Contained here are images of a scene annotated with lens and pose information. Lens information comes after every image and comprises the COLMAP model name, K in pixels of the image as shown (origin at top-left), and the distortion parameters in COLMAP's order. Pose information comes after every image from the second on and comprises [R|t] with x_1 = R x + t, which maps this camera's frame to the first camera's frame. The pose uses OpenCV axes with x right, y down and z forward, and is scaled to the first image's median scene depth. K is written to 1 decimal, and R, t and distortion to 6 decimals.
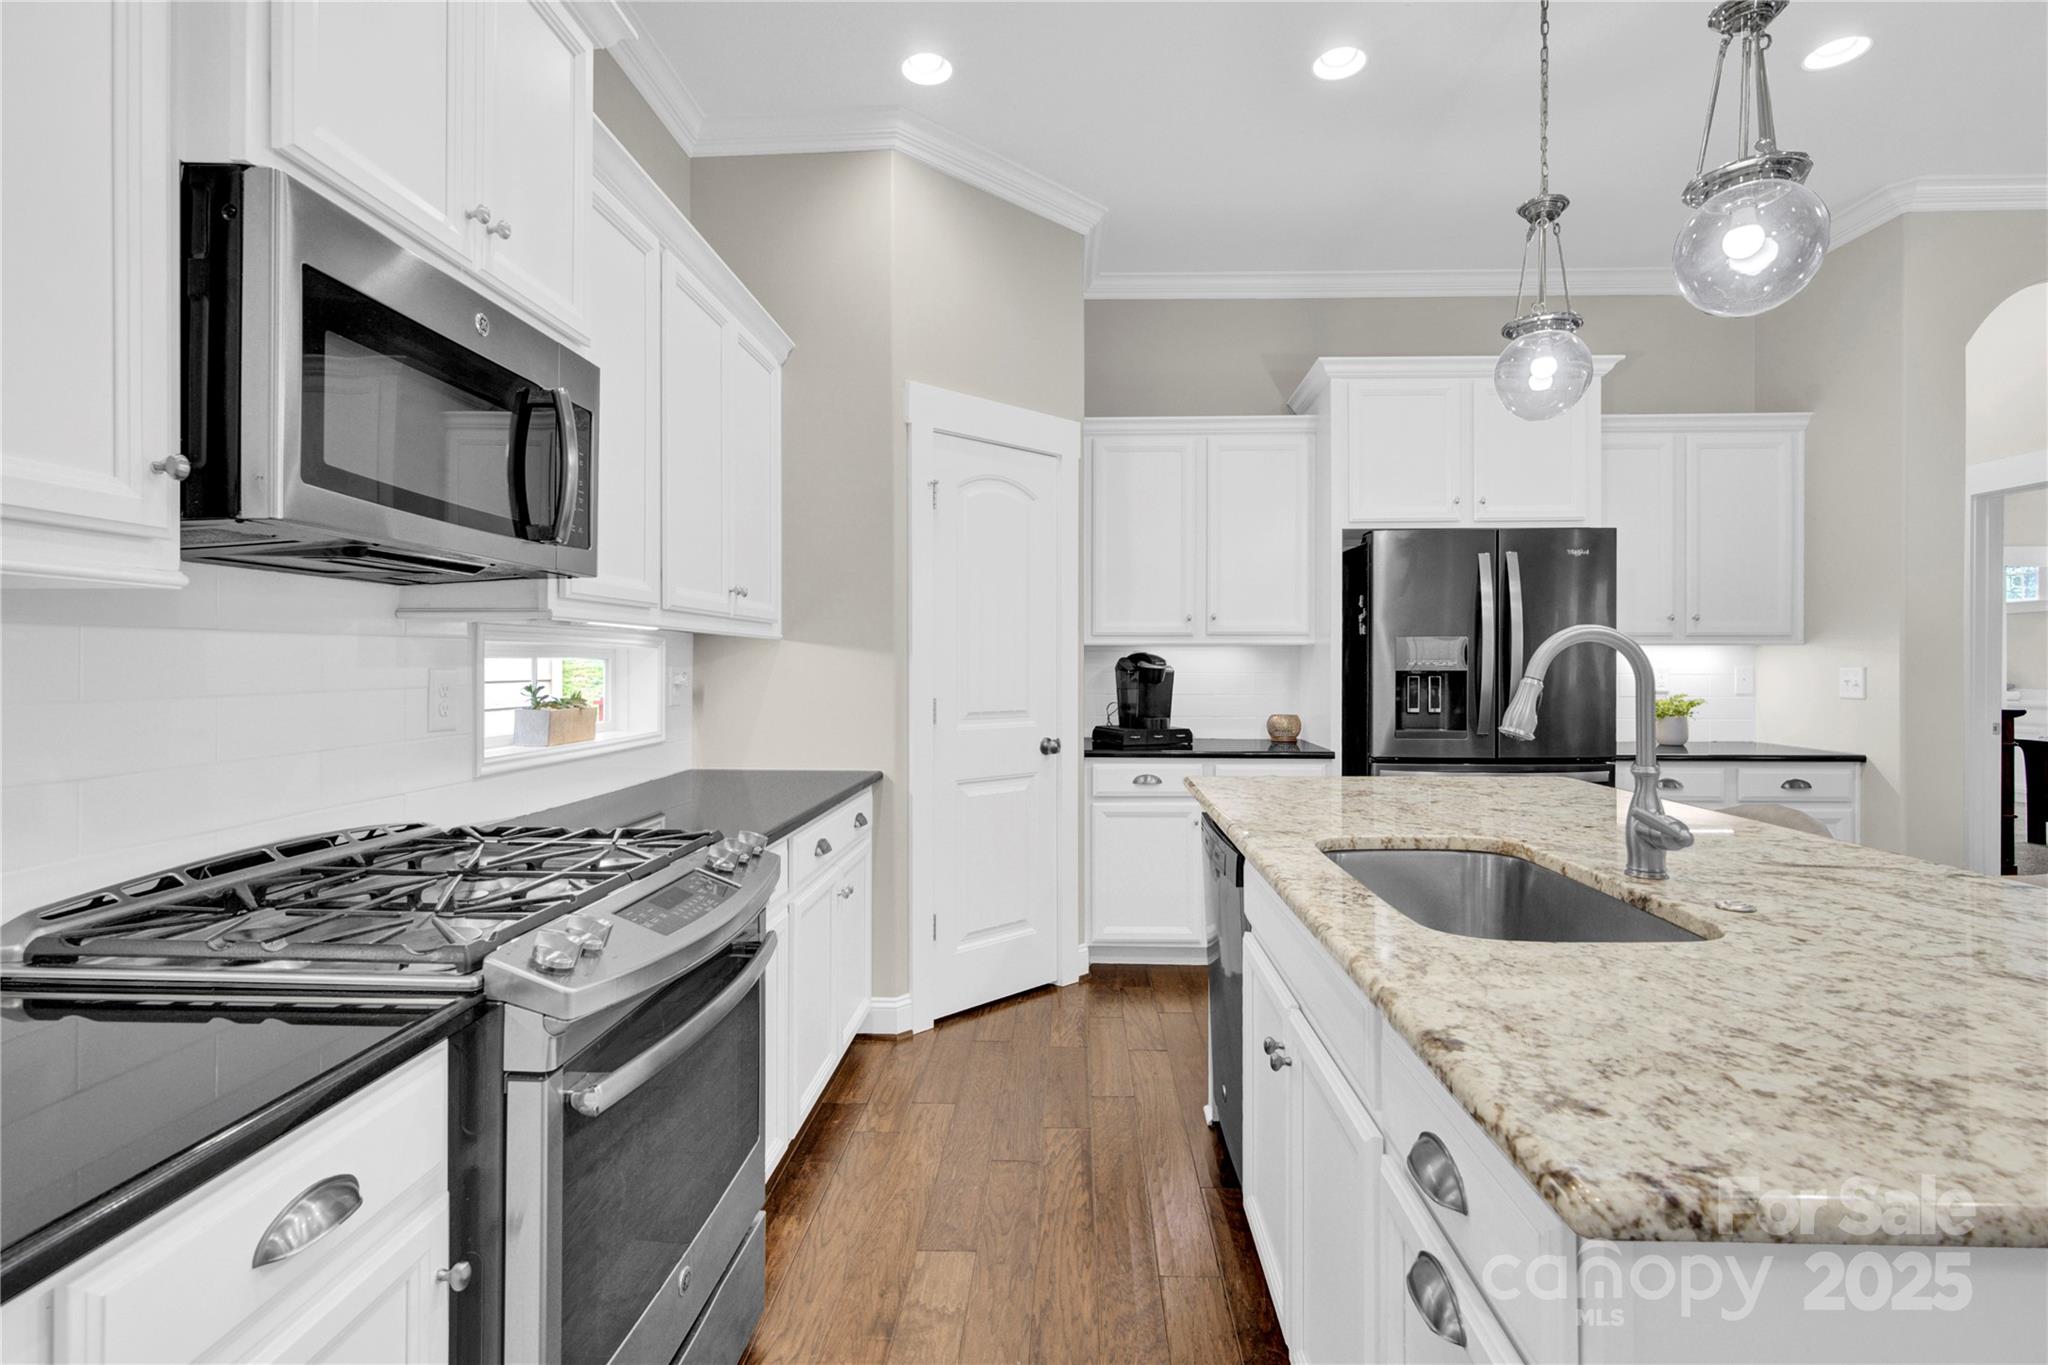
lens RADIAL K [[969.5, 0, 1034.0], [0, 969.5, 678.0], [0, 0, 1]] dist [-0.001704, 0.002156]
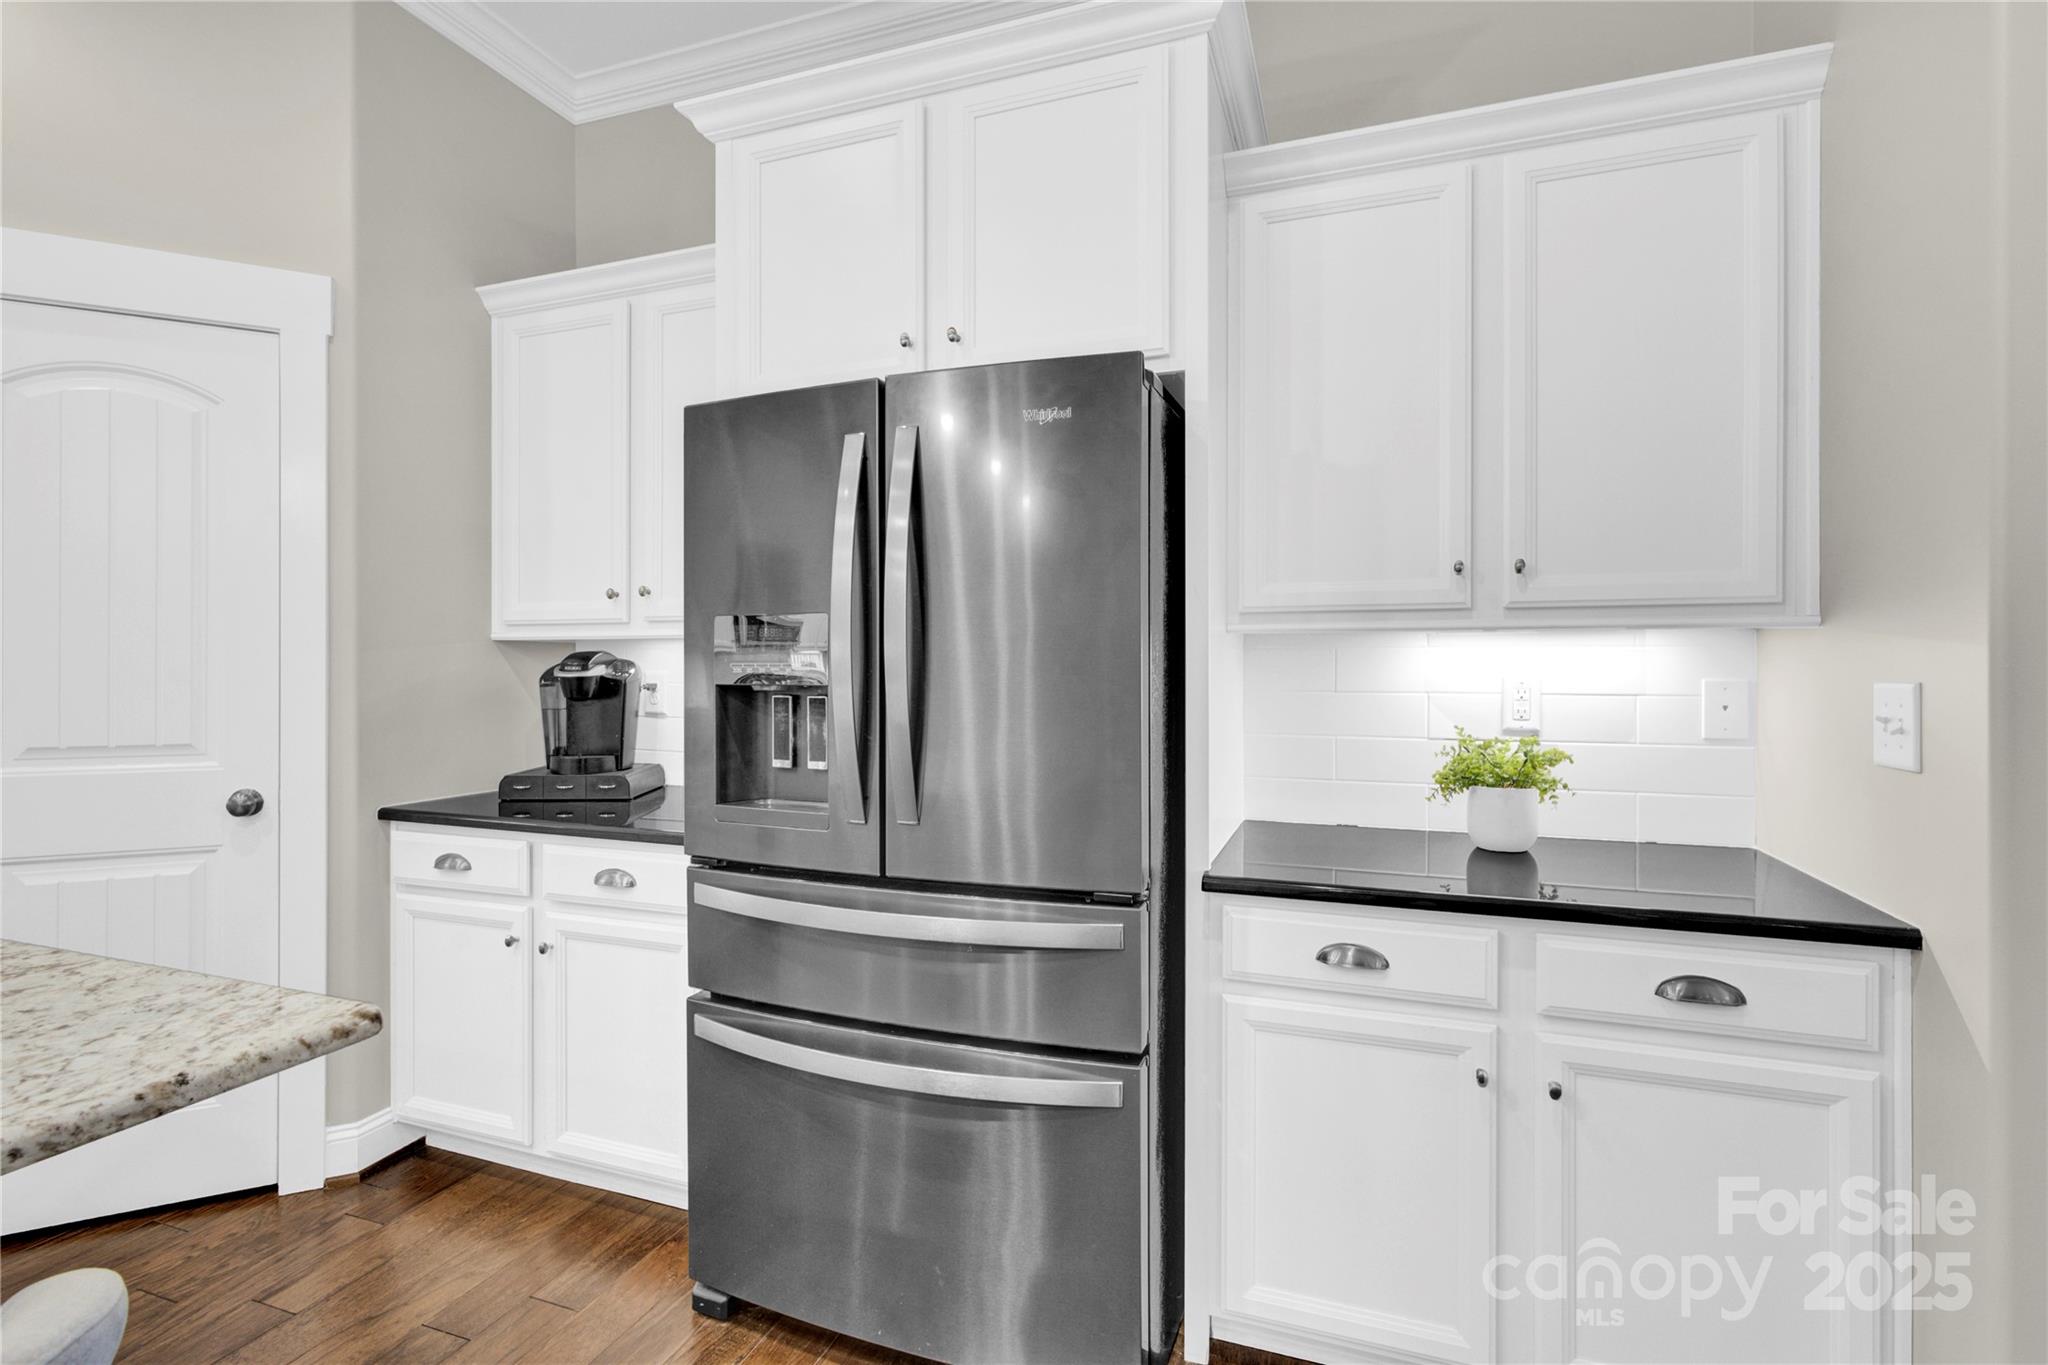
lens RADIAL K [[969.5, 0, 1017.7], [0, 969.5, 671.5], [0, 0, 1]] dist [-0.001704, 0.002156]
pose [[0.947491, 0.002525, -0.319774, 0.650957], [-0.005439, 0.999951, -0.008219, -0.010749], [0.319737, 0.009526, 0.947458, 0.548539]]
